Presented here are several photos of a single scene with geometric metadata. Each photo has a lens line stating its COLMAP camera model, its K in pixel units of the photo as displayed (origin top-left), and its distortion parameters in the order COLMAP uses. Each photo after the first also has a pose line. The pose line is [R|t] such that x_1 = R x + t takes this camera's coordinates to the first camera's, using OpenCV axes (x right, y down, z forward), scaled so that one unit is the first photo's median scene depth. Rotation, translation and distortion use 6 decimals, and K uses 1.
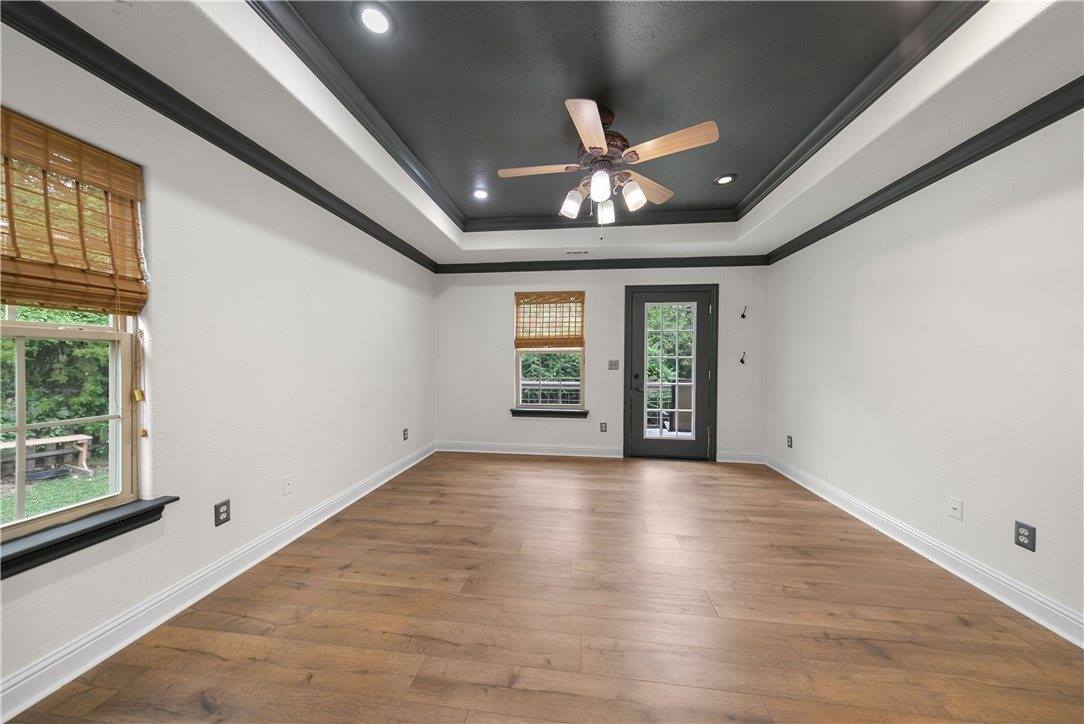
lens RADIAL K [[347.7, 0, 534.3], [0, 347.7, 359.4], [0, 0, 1]] dist [0.005969, -0.000541]
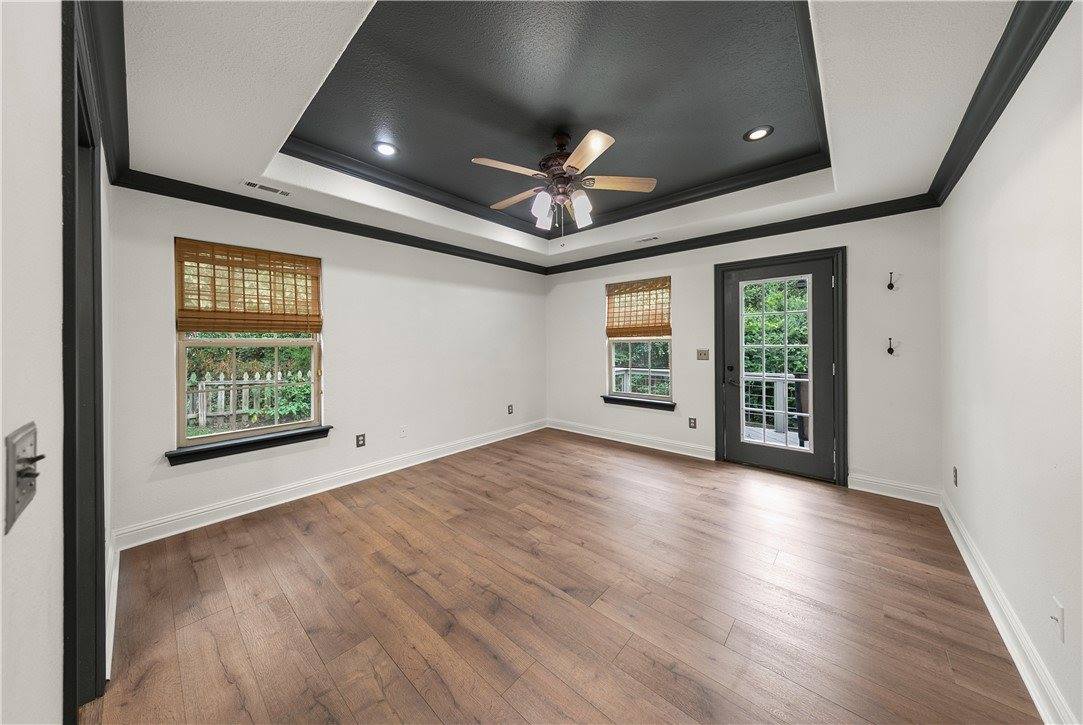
lens RADIAL K [[347.4, 0, 539.9], [0, 347.4, 339.9], [0, 0, 1]] dist [0.005969, -0.000541]
pose [[0.826514, -0.017565, -0.562643, 0.405037], [0.013228, 0.999843, -0.011781, -0.017460], [0.562761, 0.002295, 0.826616, 0.025121]]
